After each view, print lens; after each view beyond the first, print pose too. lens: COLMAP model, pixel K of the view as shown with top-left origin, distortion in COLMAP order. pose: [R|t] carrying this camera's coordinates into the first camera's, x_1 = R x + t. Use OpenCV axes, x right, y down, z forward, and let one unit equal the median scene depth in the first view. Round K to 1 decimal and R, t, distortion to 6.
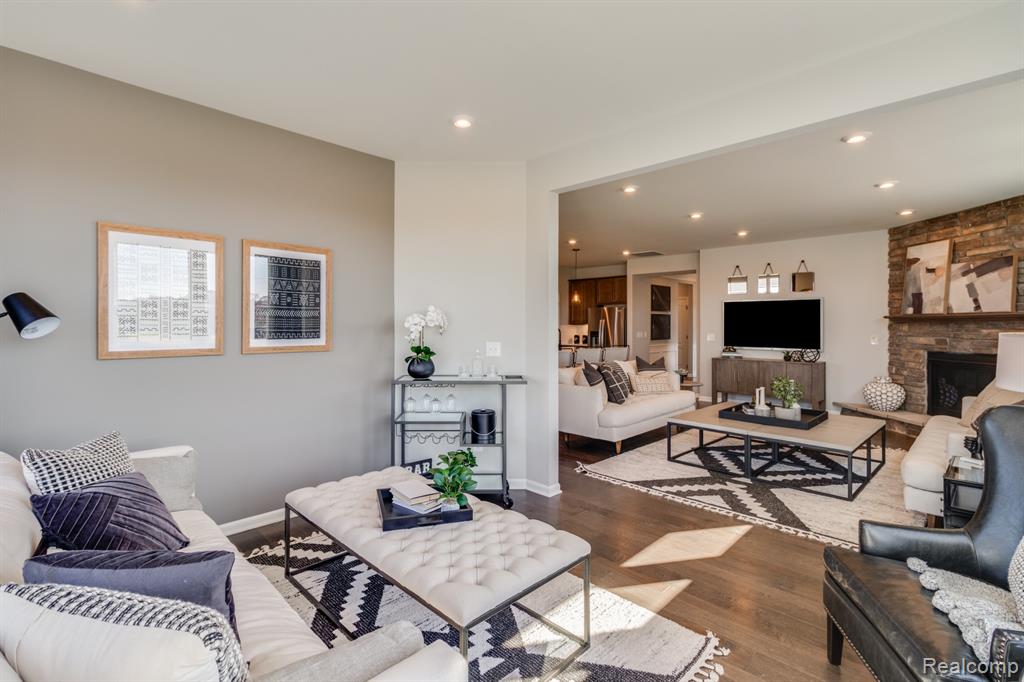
lens RADIAL K [[492.3, 0, 509.4], [0, 492.3, 332.9], [0, 0, 1]] dist [-0.000486, -0.000136]
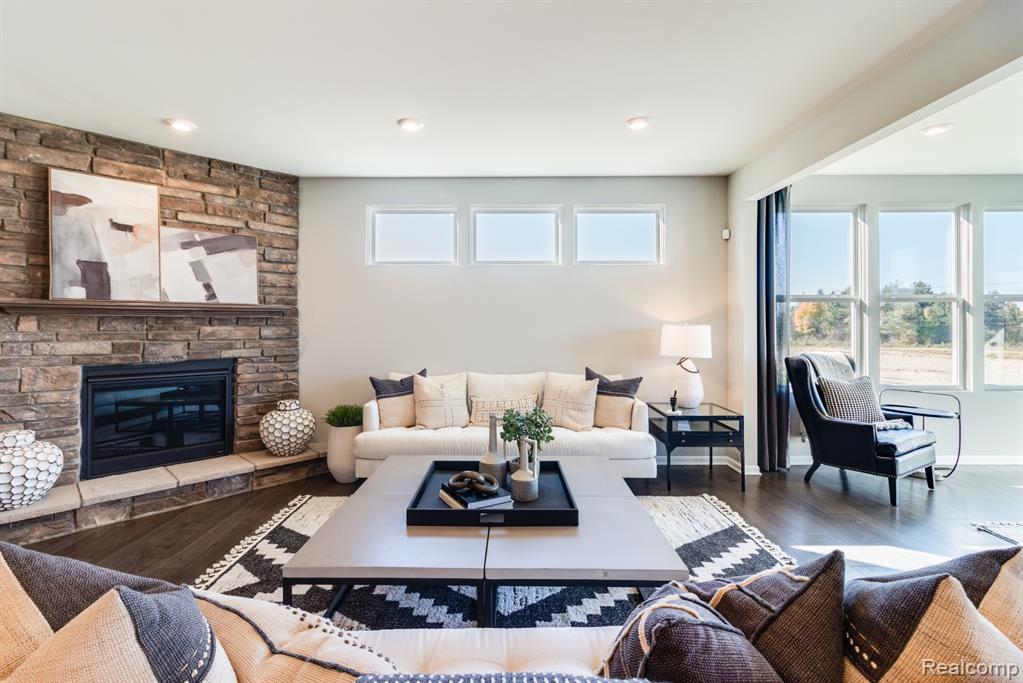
lens RADIAL K [[472.2, 0, 510.4], [0, 472.2, 320.9], [0, 0, 1]] dist [0.003227, 0.000985]
pose [[-0.699228, 0.002458, 0.714895, 0.129720], [0.010666, 0.999919, 0.006994, -0.014207], [-0.714819, 0.012515, -0.699197, 1.076363]]
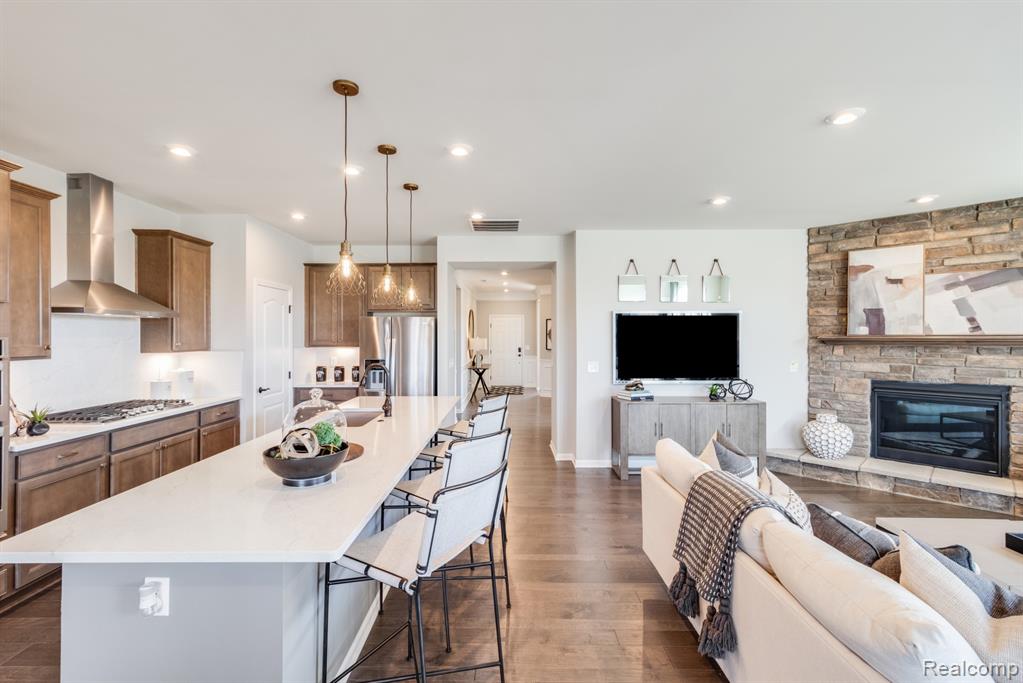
lens RADIAL K [[472.2, 0, 503.2], [0, 472.2, 339.8], [0, 0, 1]] dist [0.003227, 0.000985]
pose [[0.729500, -0.007979, 0.683934, -0.144782], [0.013214, 0.999910, -0.002430, -0.037885], [-0.683853, 0.010810, 0.729540, 0.882388]]
